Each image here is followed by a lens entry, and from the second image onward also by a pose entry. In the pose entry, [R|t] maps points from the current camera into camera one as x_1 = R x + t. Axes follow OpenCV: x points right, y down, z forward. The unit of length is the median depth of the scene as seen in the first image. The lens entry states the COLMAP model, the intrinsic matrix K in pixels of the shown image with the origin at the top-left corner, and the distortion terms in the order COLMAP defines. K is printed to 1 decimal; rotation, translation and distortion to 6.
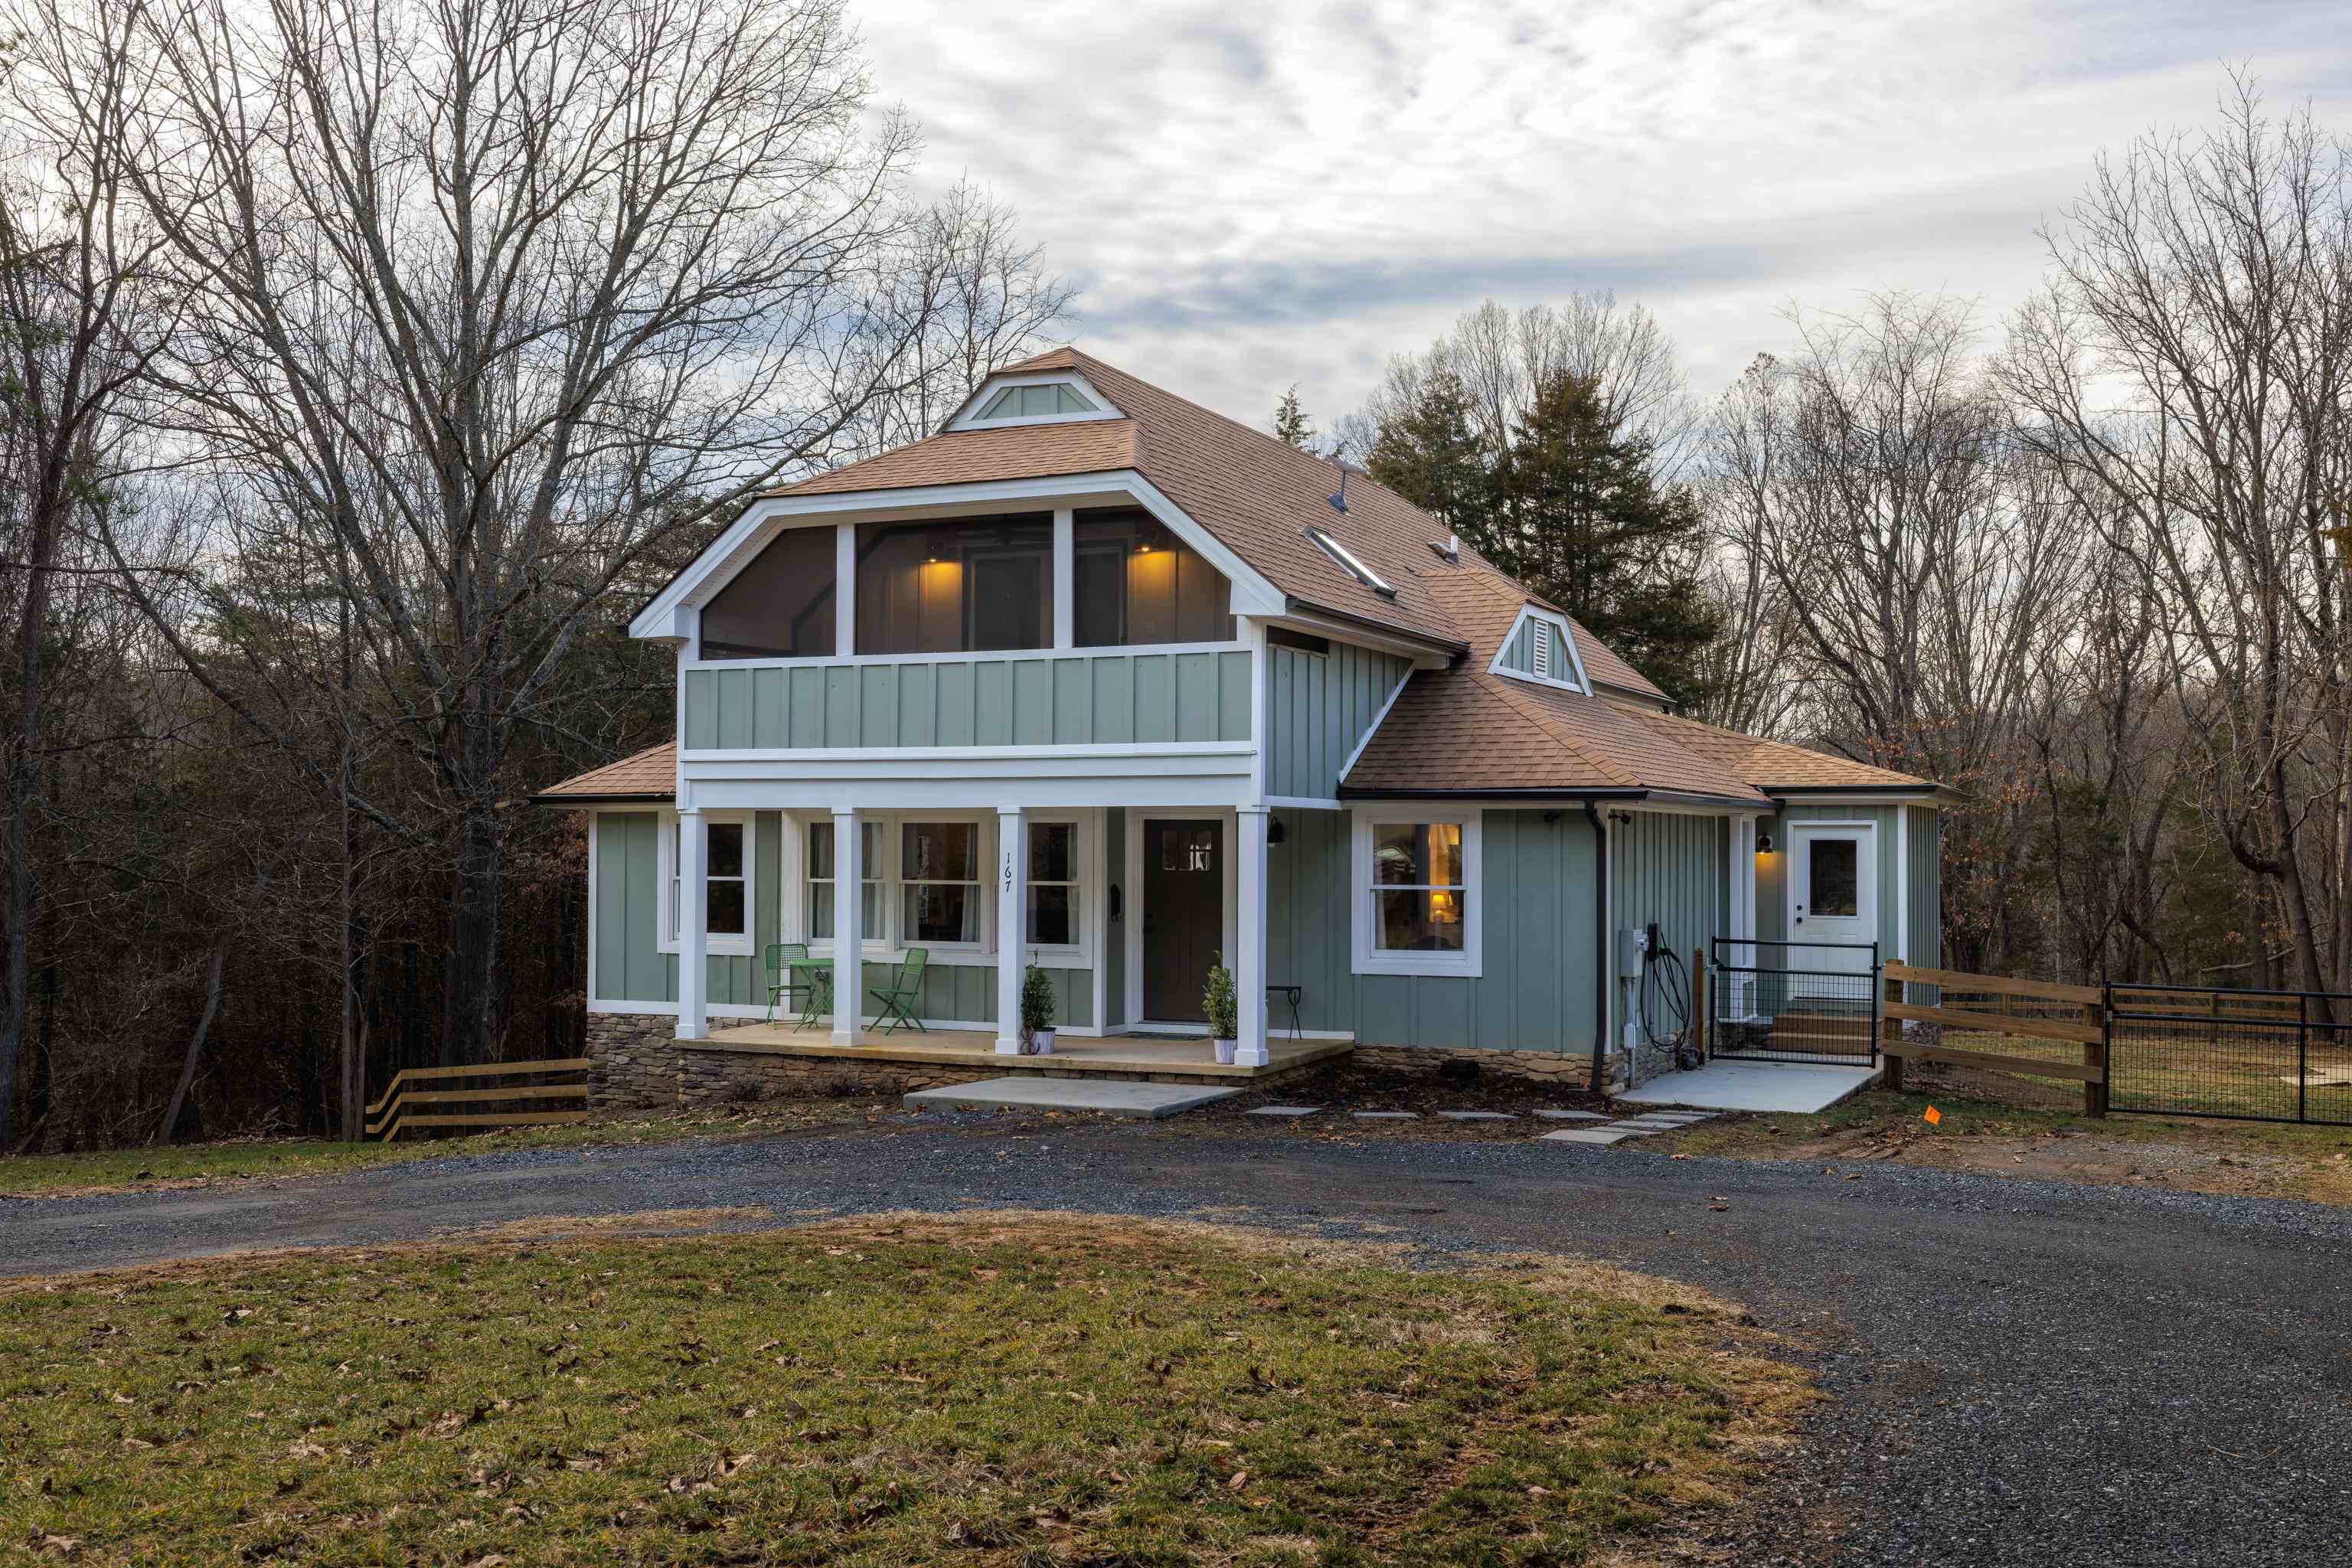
lens RADIAL K [[2284.4, 0, 1168.2], [0, 2284.4, 785.2], [0, 0, 1]] dist [0.005556, 0.000000]
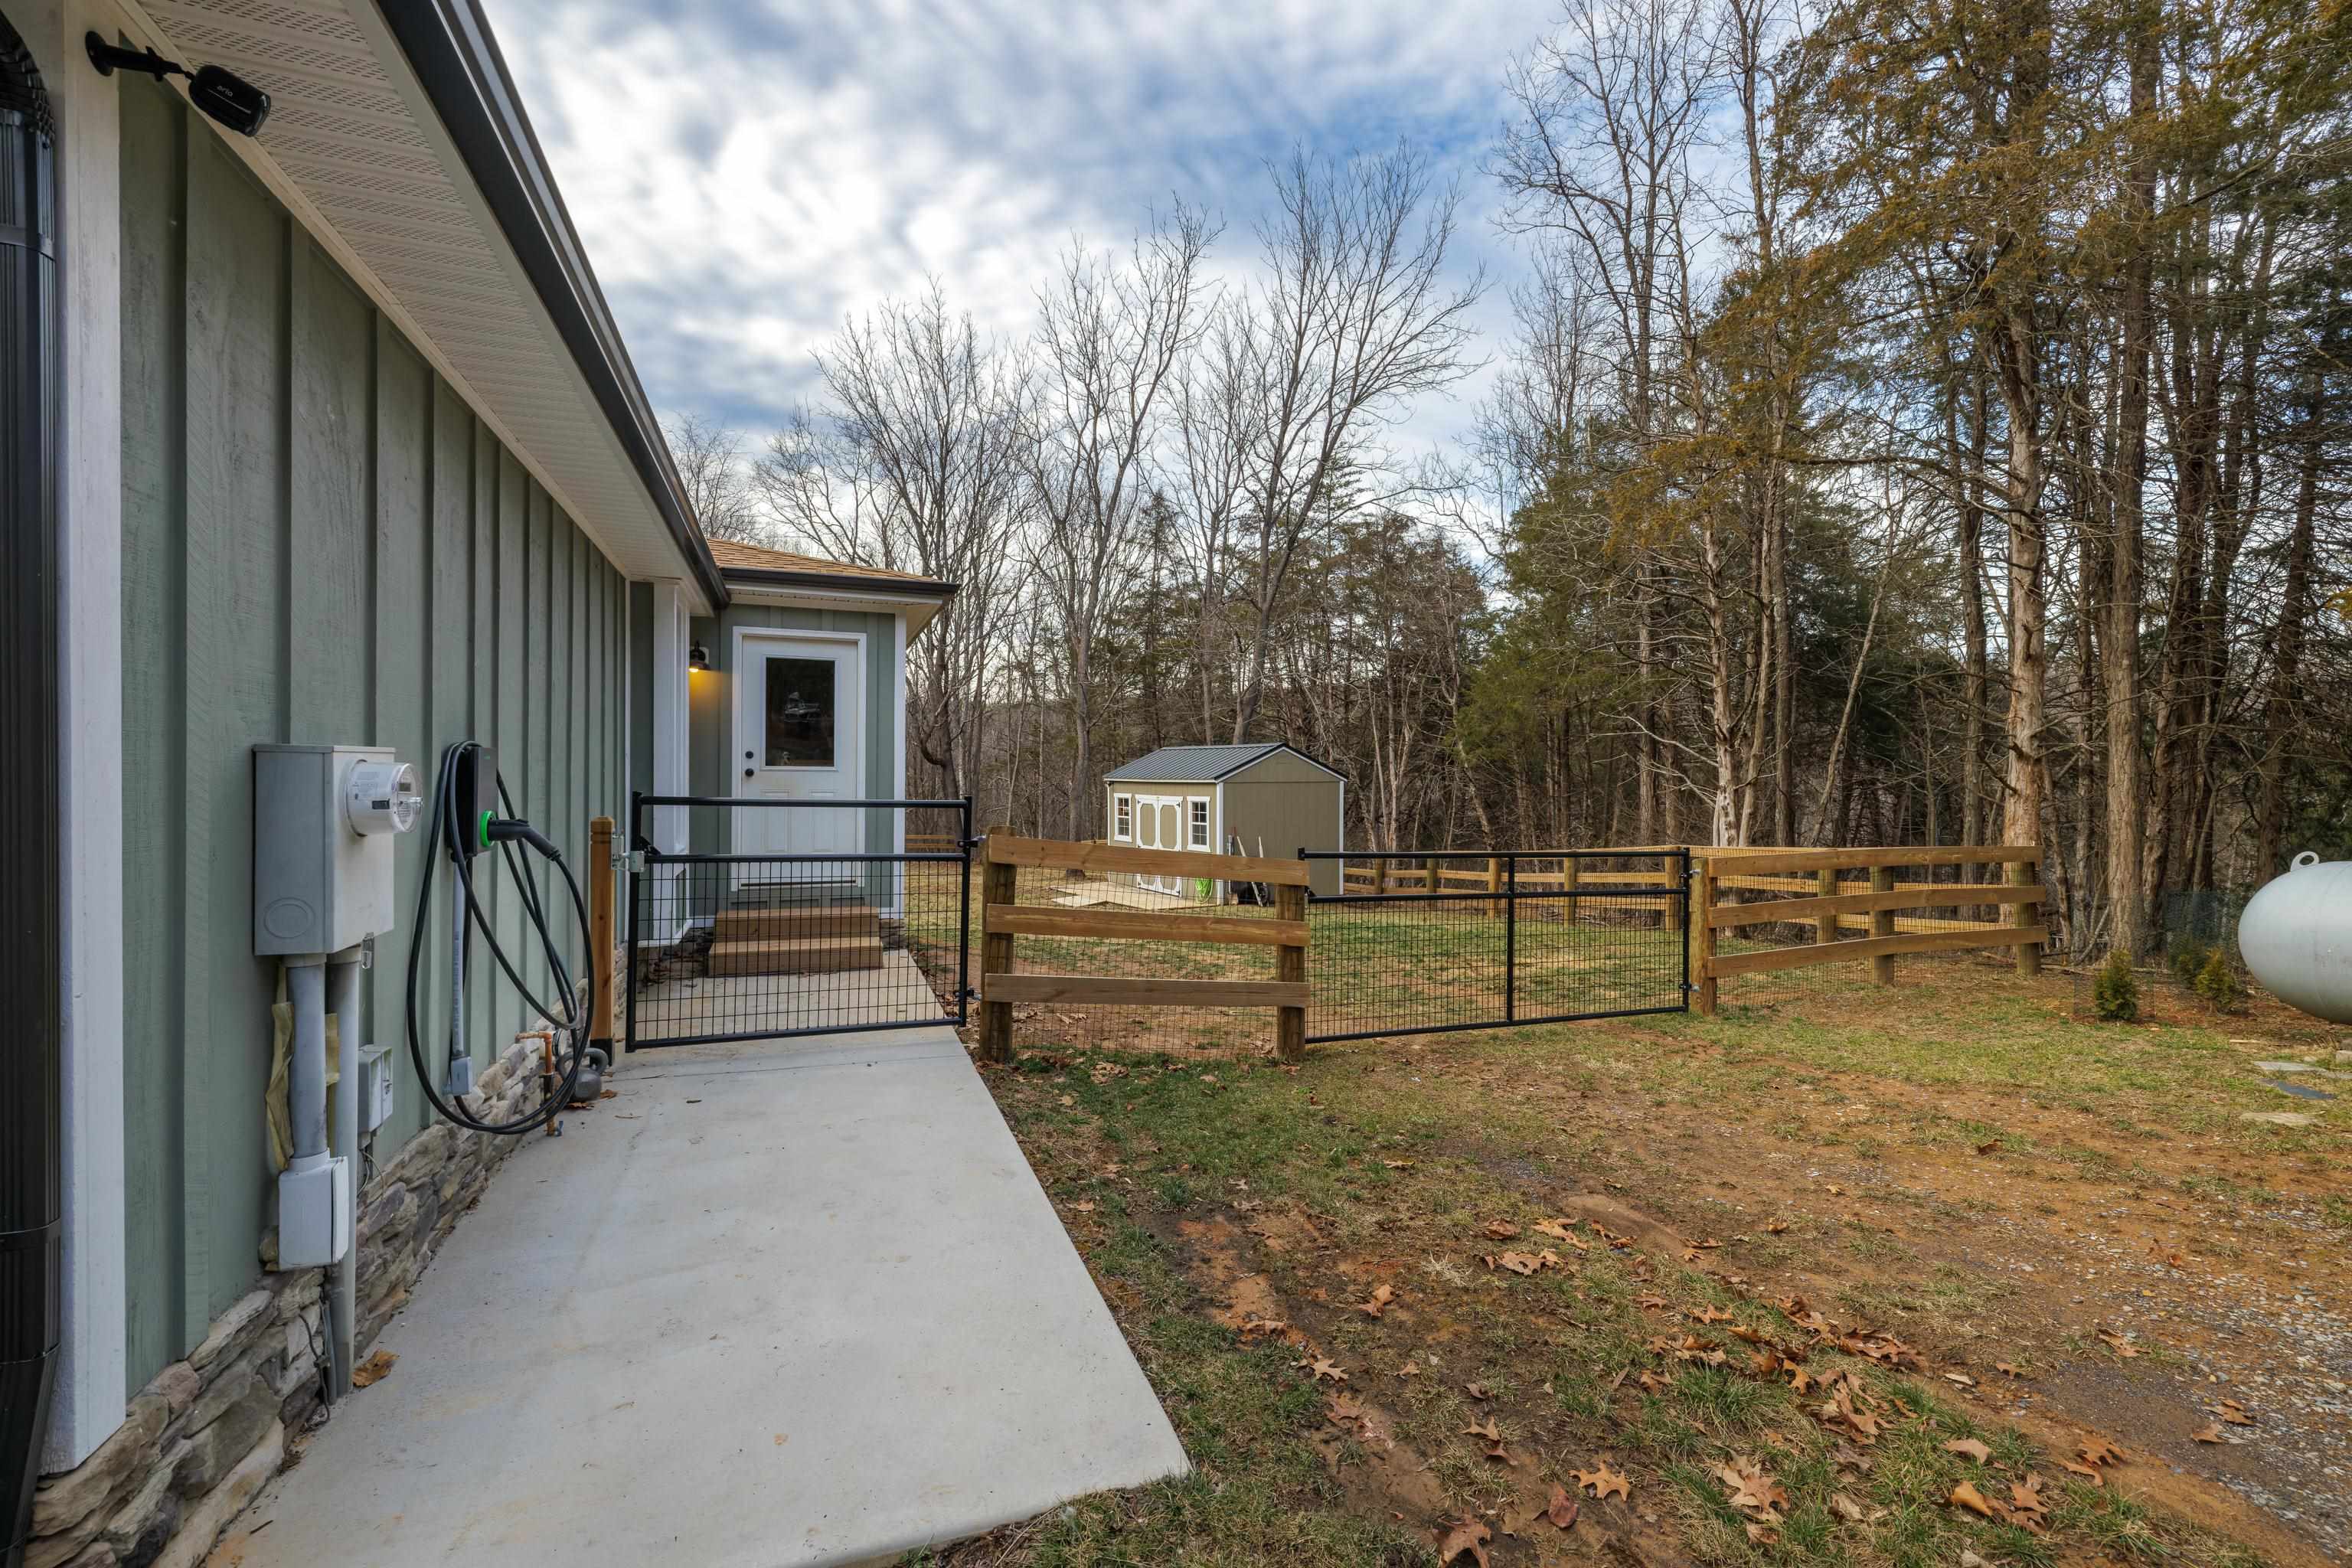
lens RADIAL K [[979.6, 0, 1187.7], [0, 979.6, 781.3], [0, 0, 1]] dist [0.003421, 0.000413]
pose [[0.692372, -0.002974, 0.721534, 0.188617], [-0.026351, 0.999220, 0.029405, 0.060519], [-0.721059, -0.039372, 0.691754, 0.855559]]
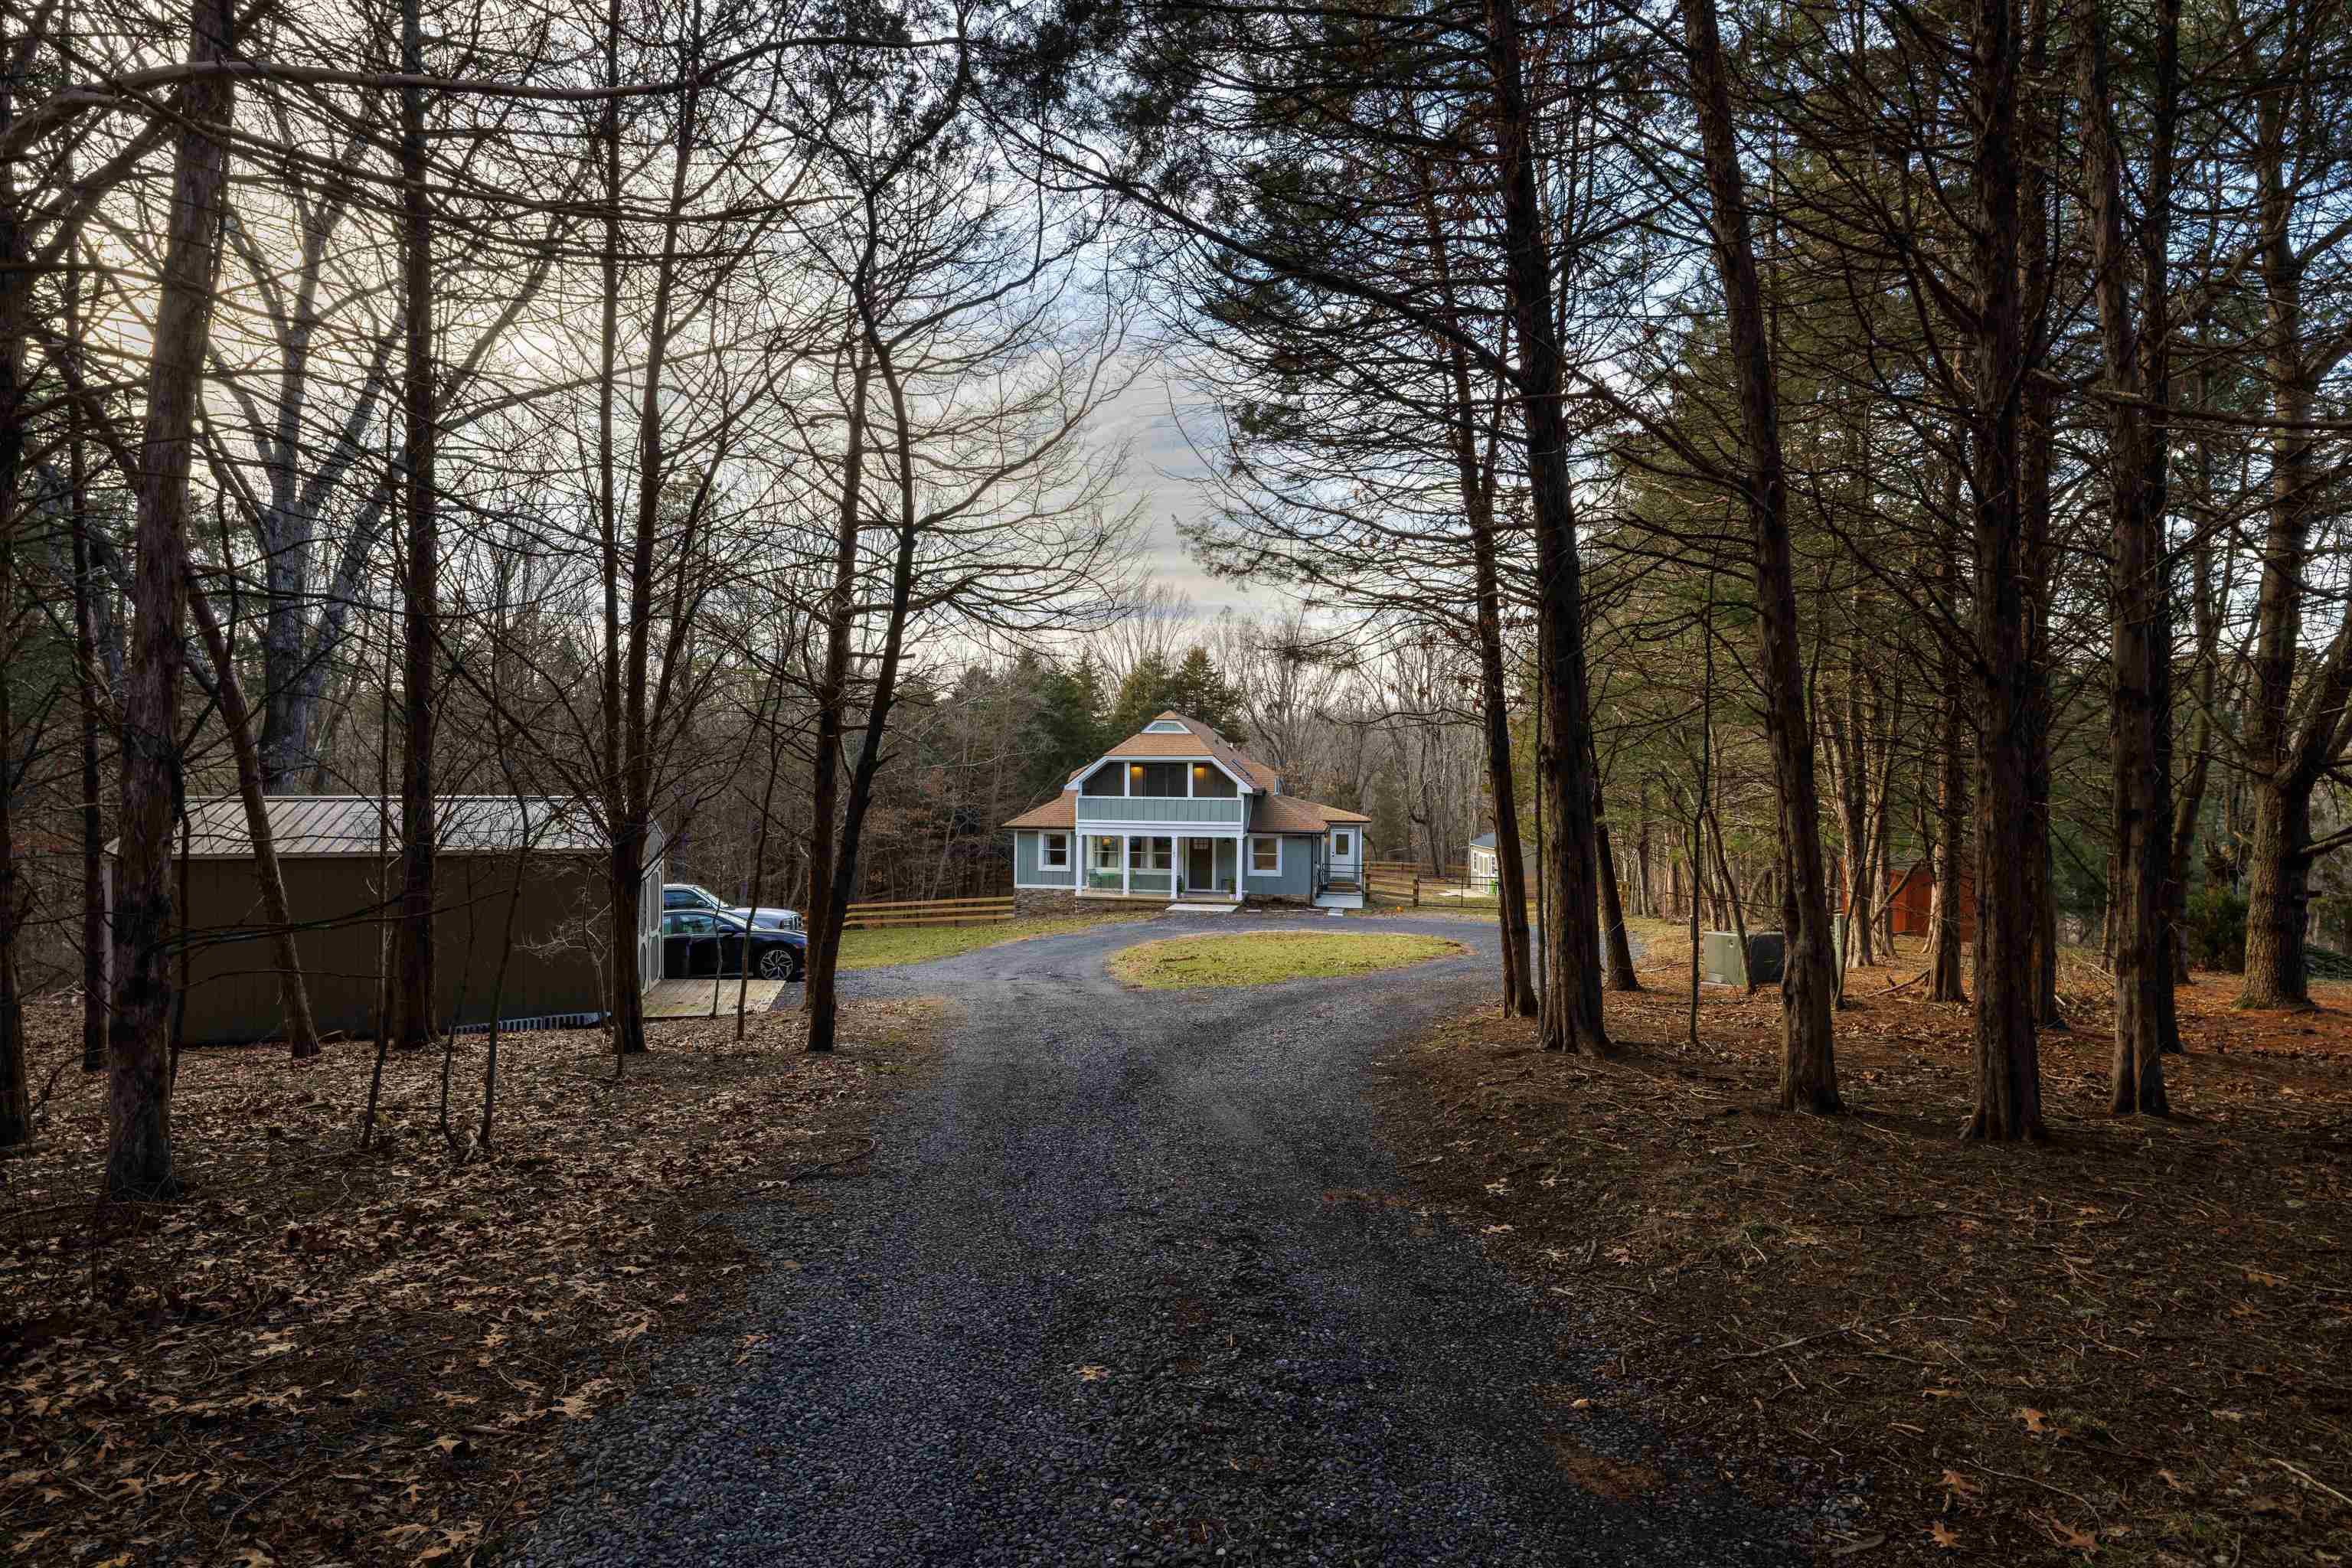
lens RADIAL K [[1143.9, 0, 1183.3], [0, 1143.9, 786.9], [0, 0, 1]] dist [-0.000715, -0.000003]
pose [[0.959622, 0.005376, 0.281240, -0.587372], [-0.014629, 0.999418, 0.030814, -0.131231], [-0.280911, -0.033684, 0.959143, -0.867918]]
